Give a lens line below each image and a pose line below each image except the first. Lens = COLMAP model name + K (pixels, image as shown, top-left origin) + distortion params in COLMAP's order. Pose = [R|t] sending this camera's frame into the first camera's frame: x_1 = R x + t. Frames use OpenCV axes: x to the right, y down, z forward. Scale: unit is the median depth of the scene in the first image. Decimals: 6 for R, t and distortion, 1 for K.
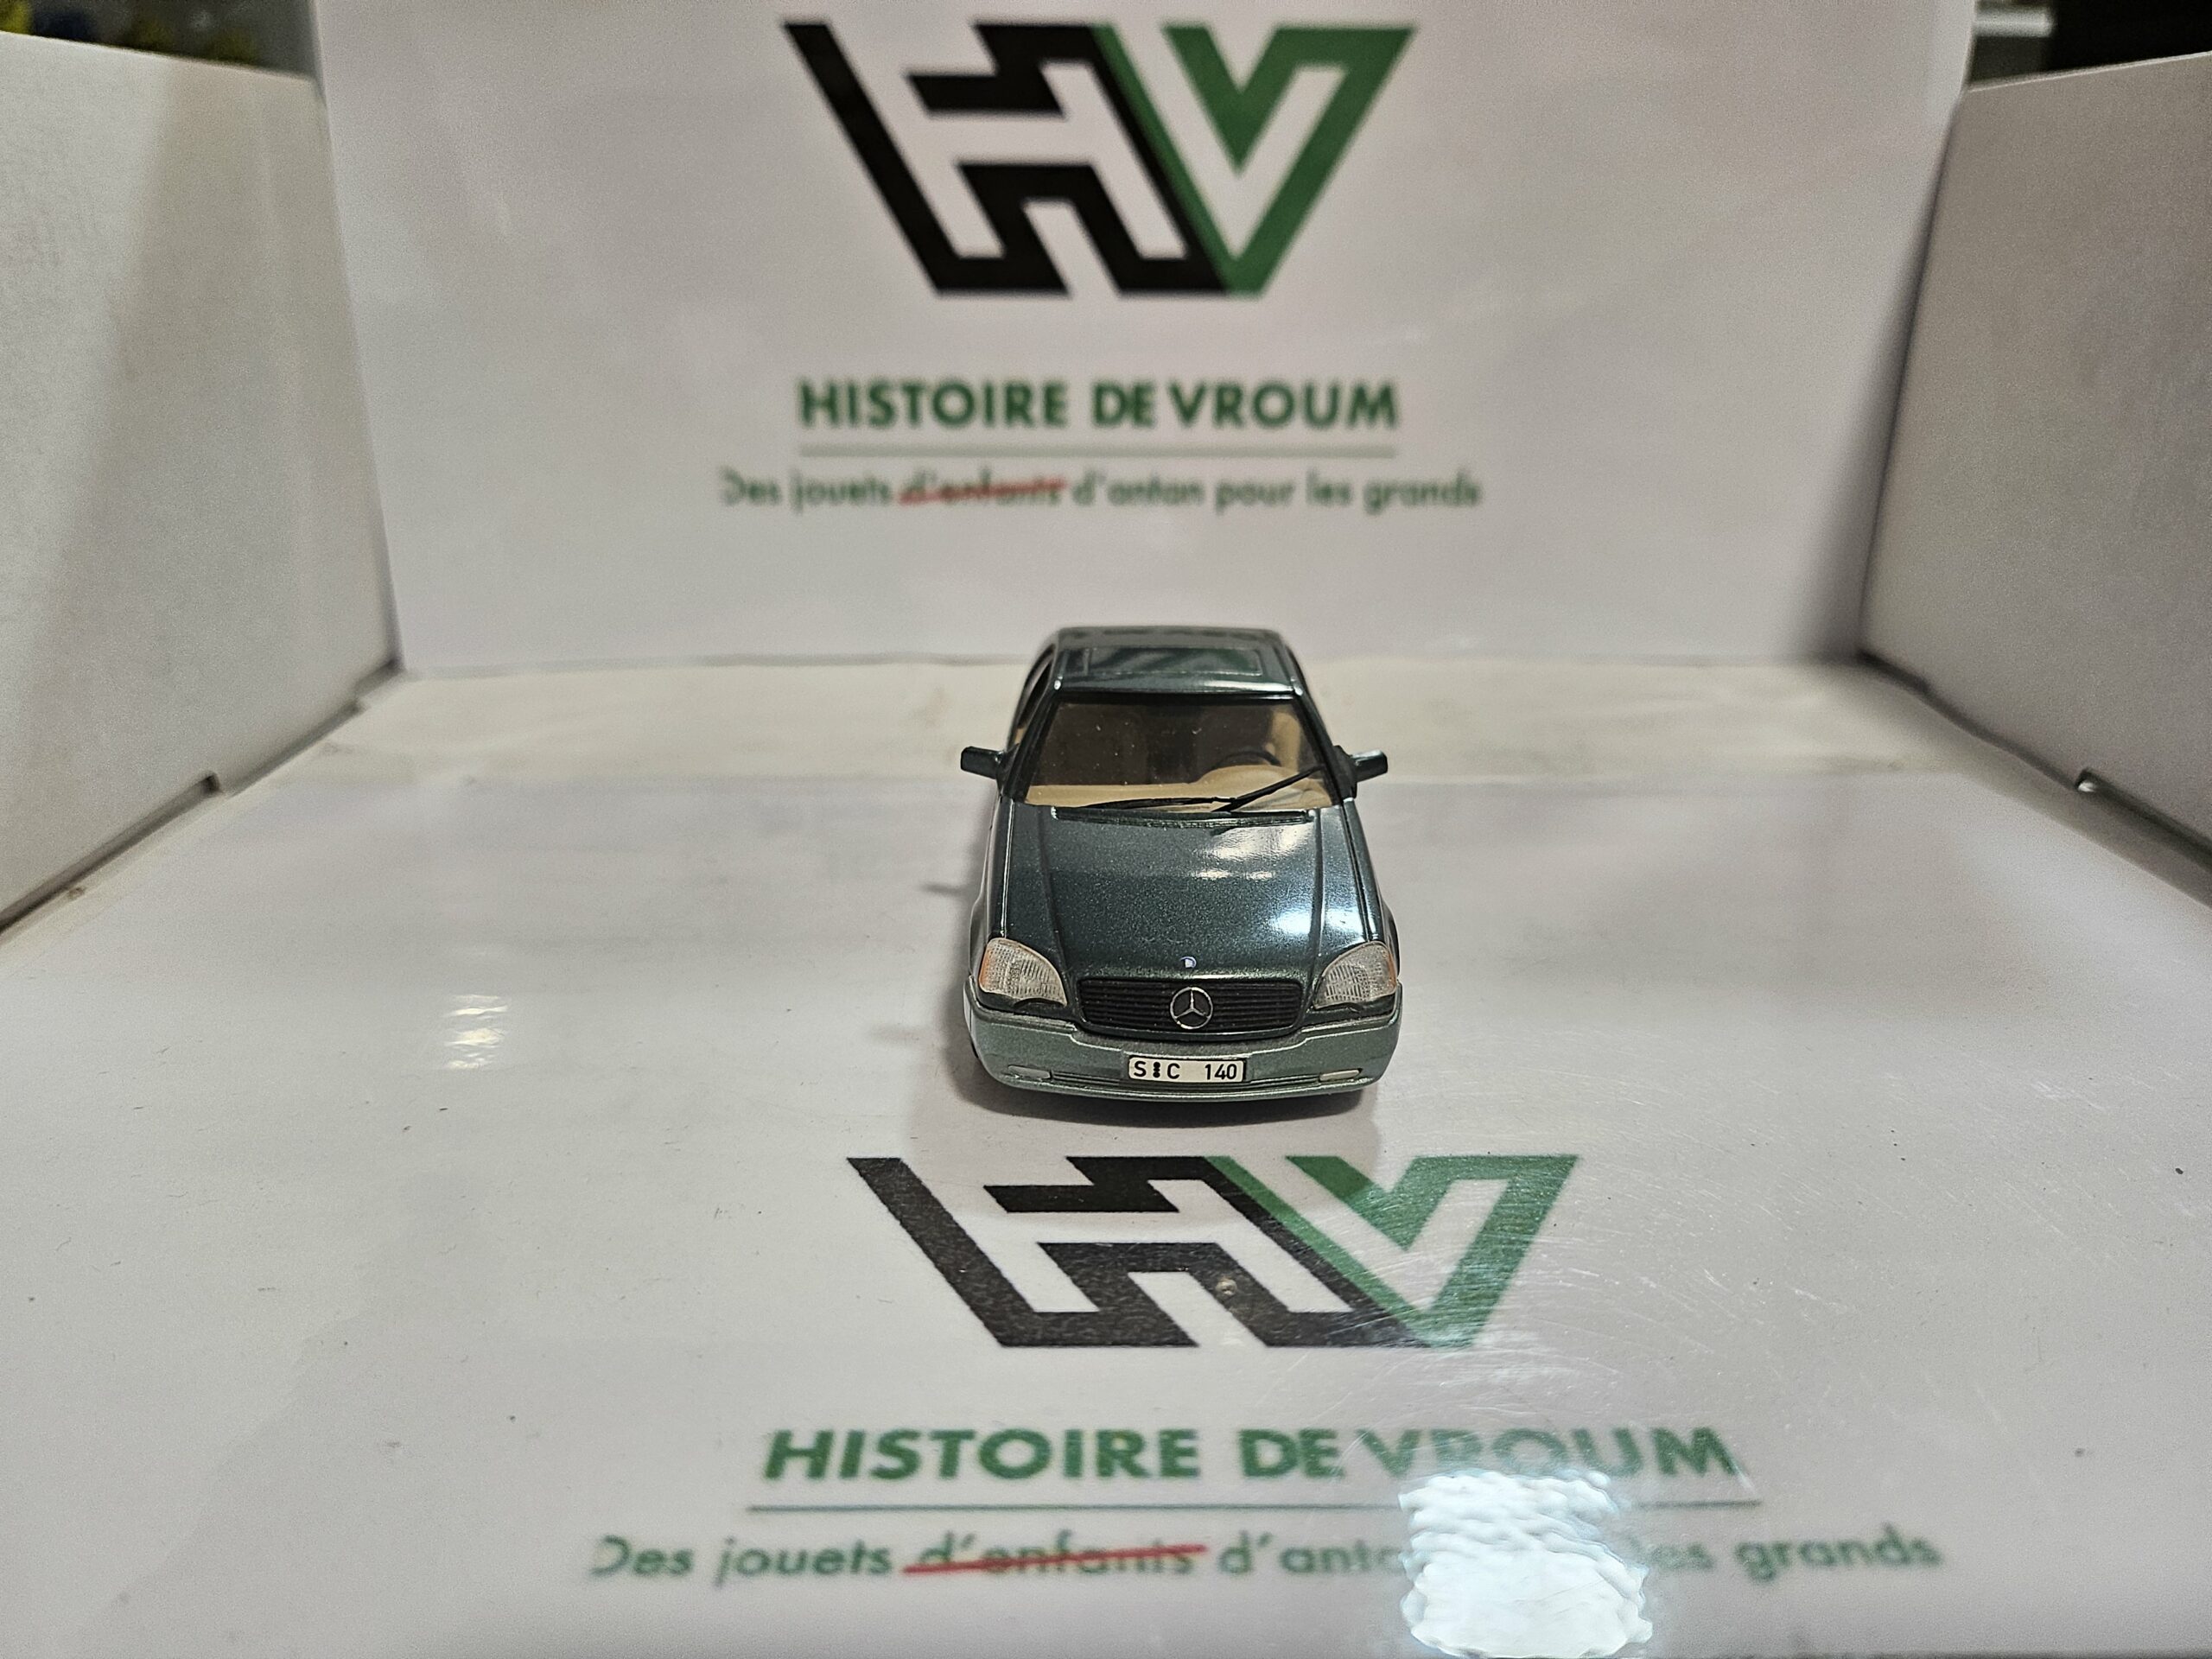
lens RADIAL K [[1555.1, 0, 1093.4], [0, 1555.1, 828.6], [0, 0, 1]] dist [-0.002260, -0.006197]
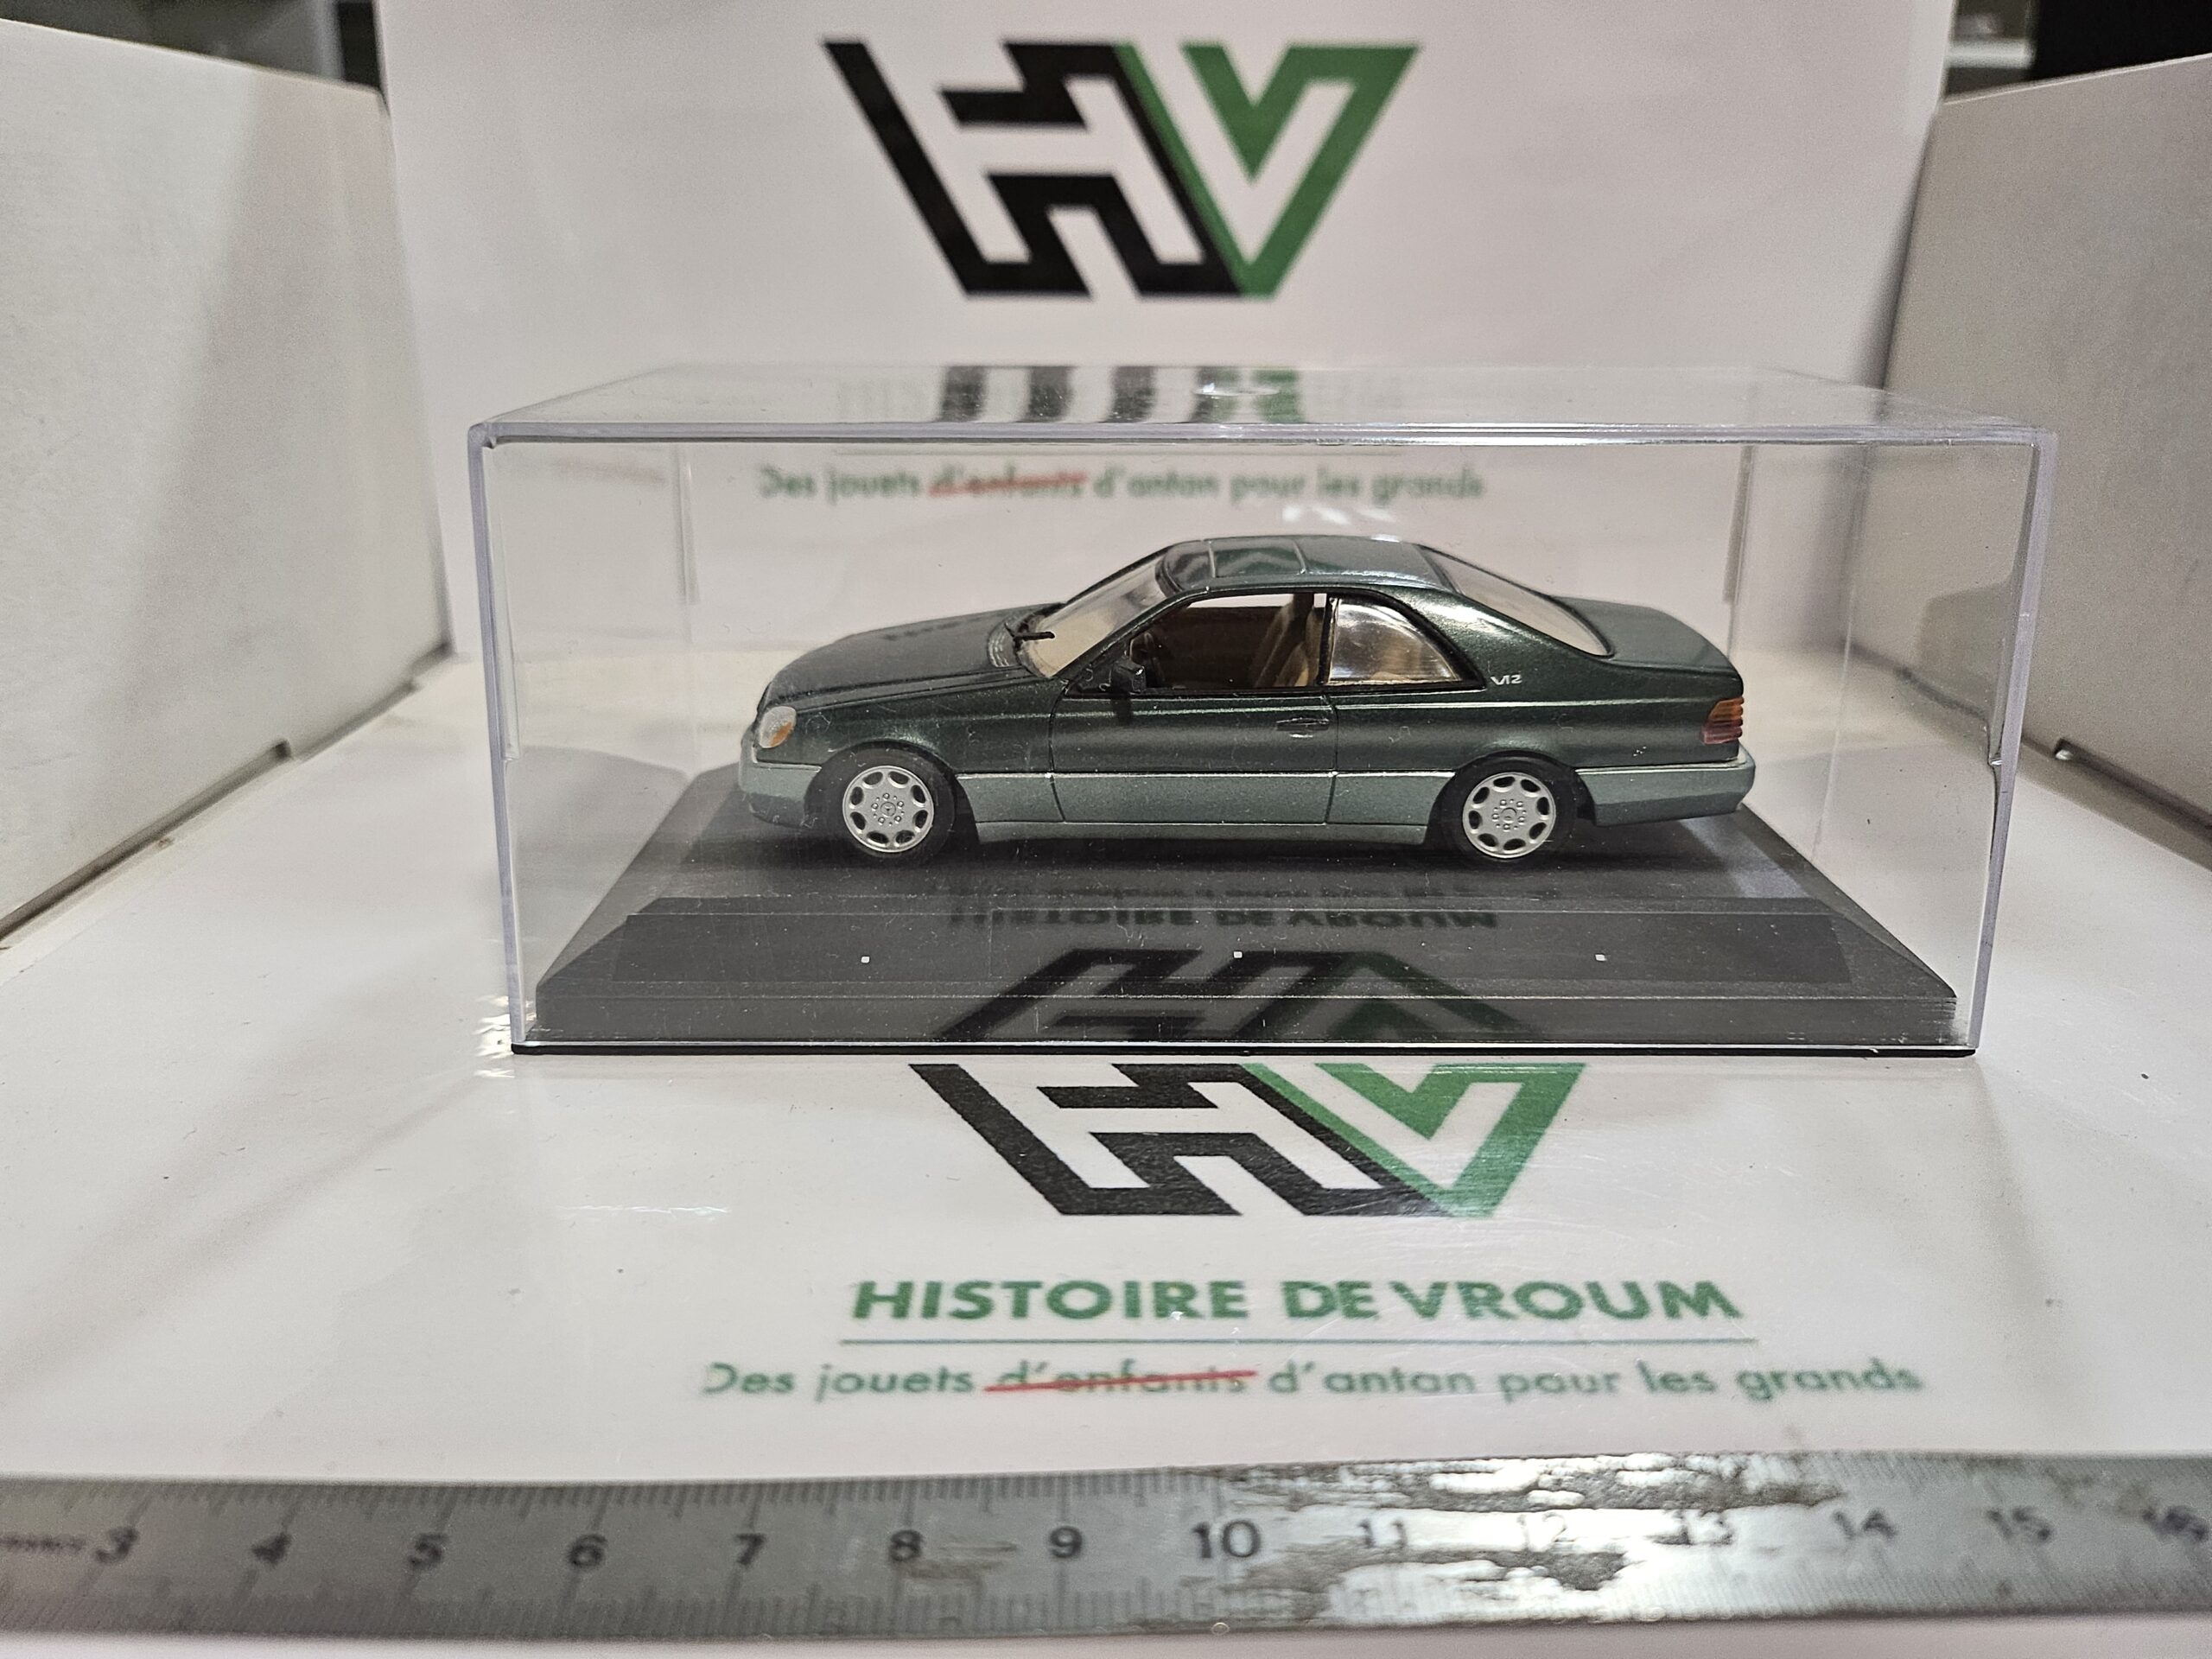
lens RADIAL K [[1521.9, 0, 1098.5], [0, 1521.9, 791.8], [0, 0, 1]] dist [0.001537, 0.000183]
pose [[0.999999, 0.000854, -0.001064, -0.028382], [-0.000881, 0.999659, -0.026108, 0.055921], [0.001041, 0.026109, 0.999659, -0.068807]]
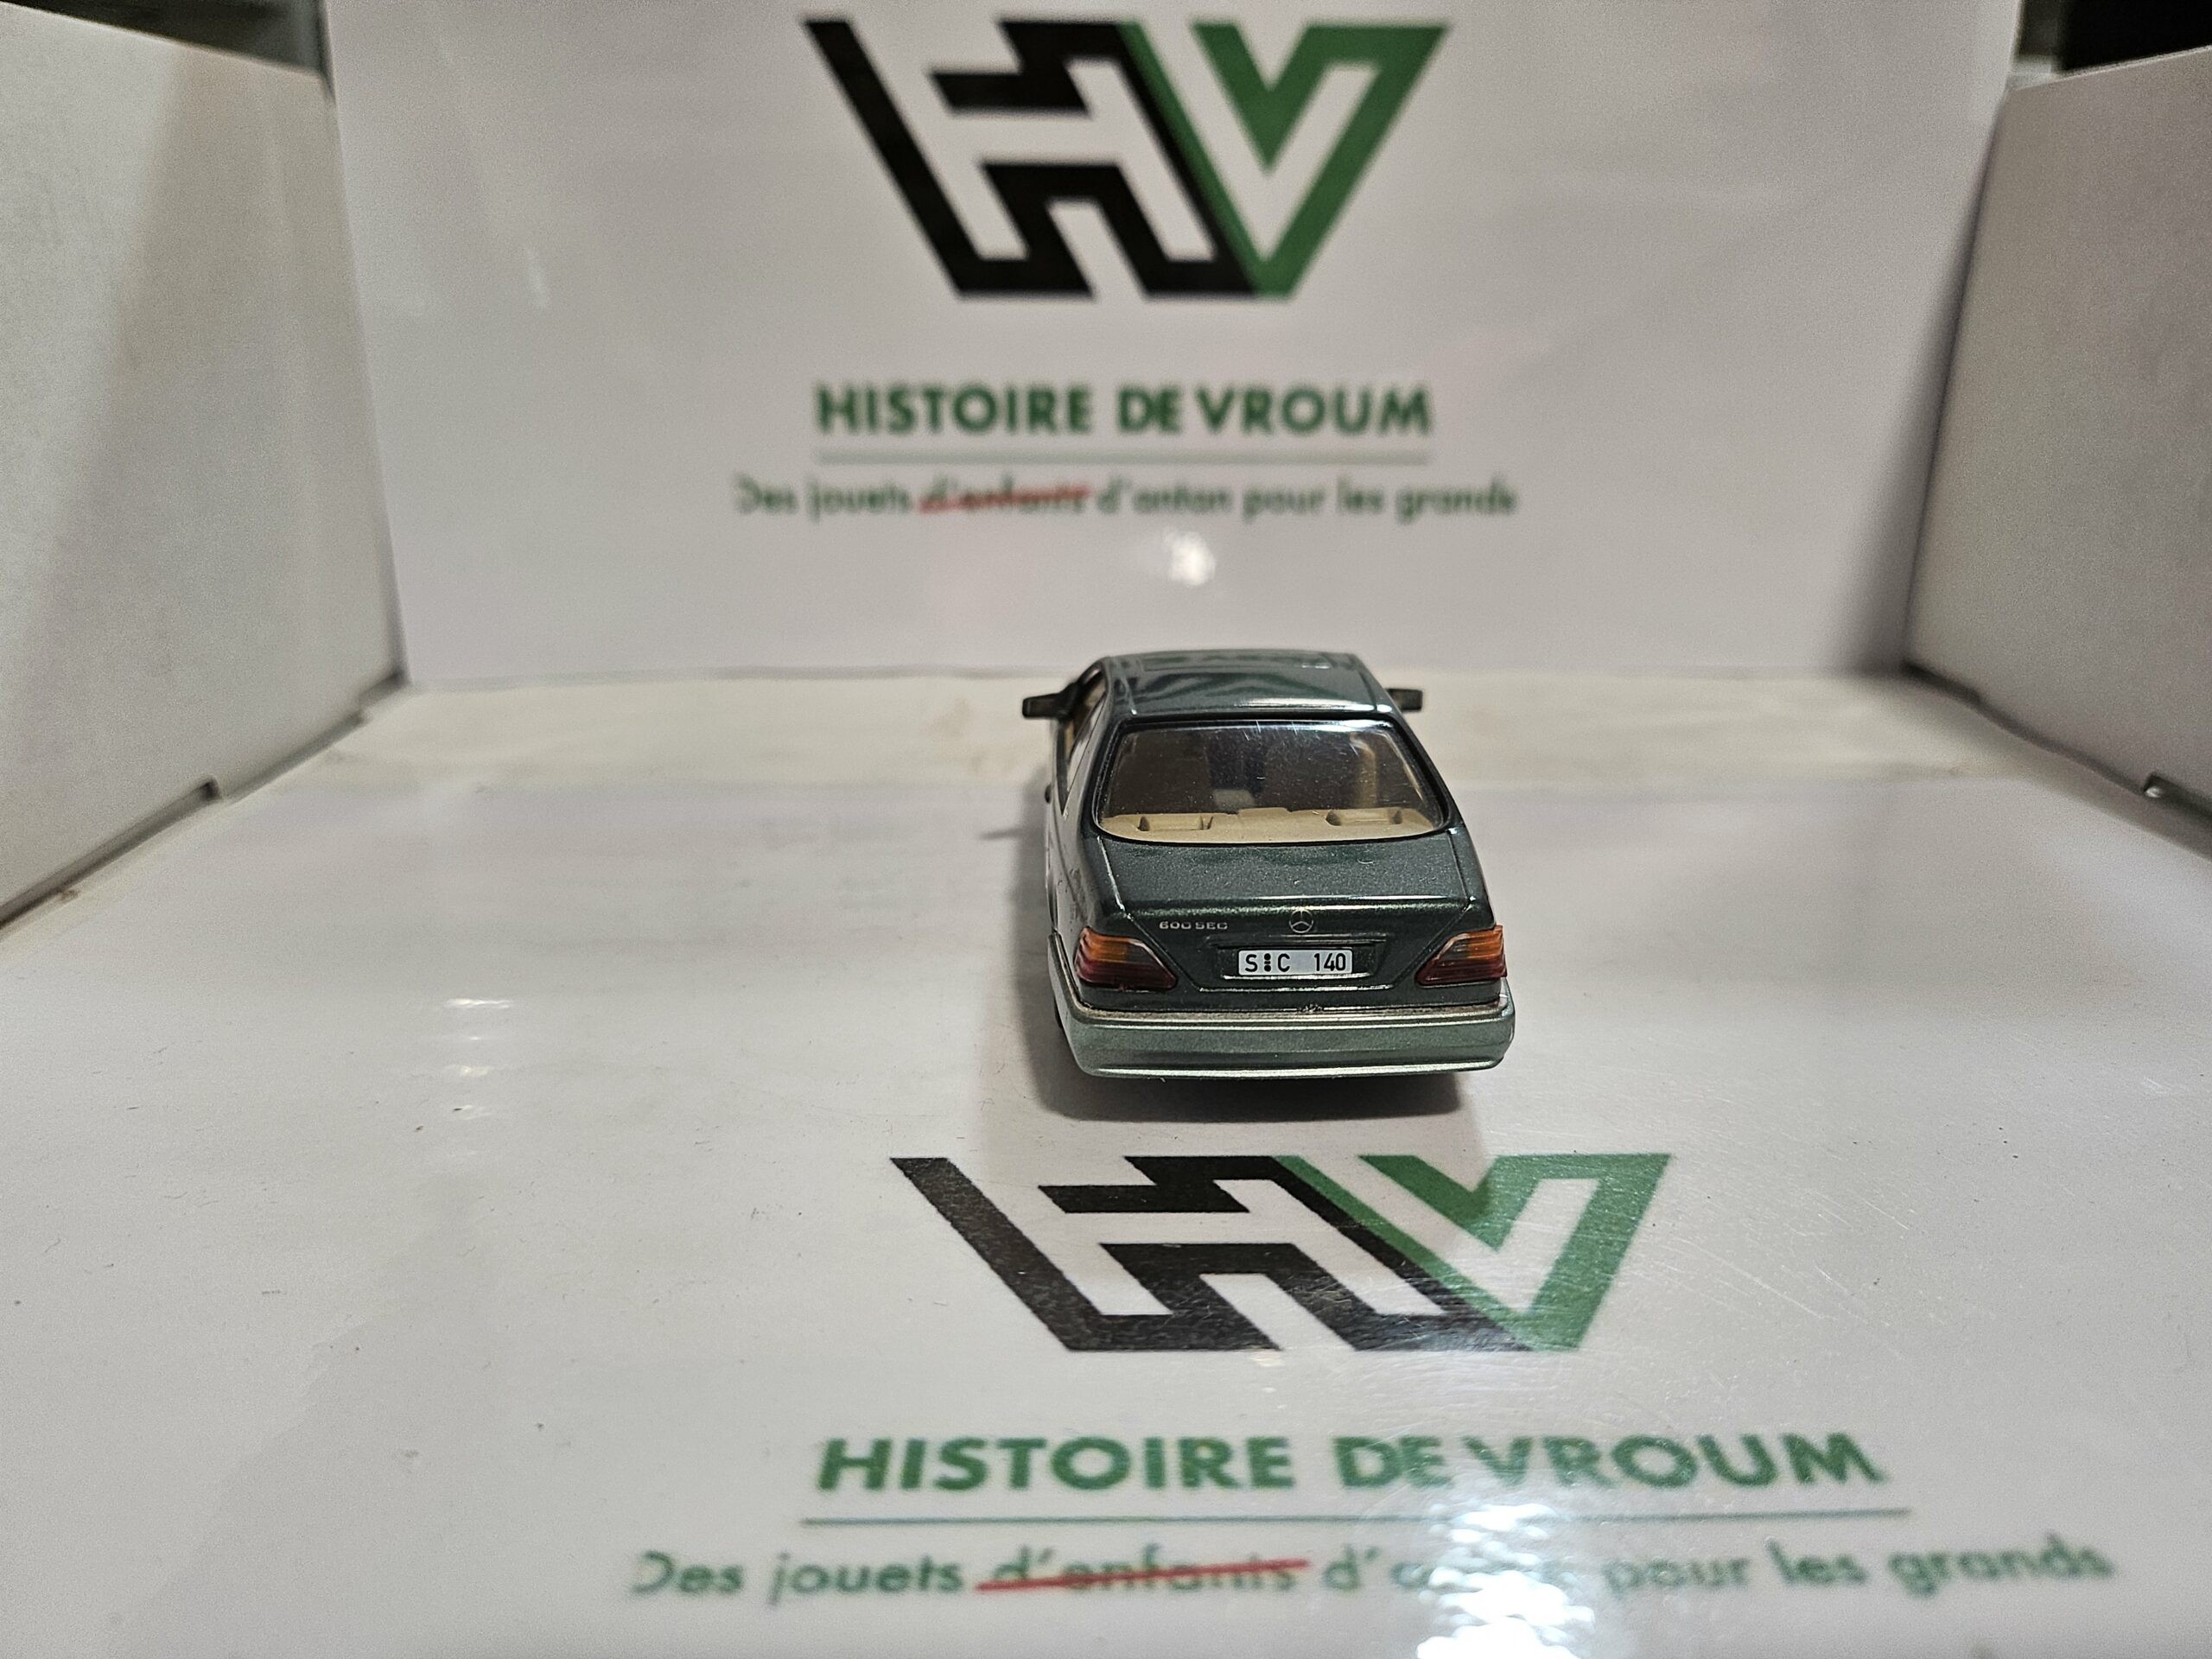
lens RADIAL K [[1581.0, 0, 1106.0], [0, 1581.0, 829.5], [0, 0, 1]] dist [-0.005588, -0.011040]
pose [[0.999995, -0.001401, 0.002711, -0.034376], [0.001463, 0.999734, -0.023011, 0.040331], [-0.002678, 0.023015, 0.999732, 0.049724]]
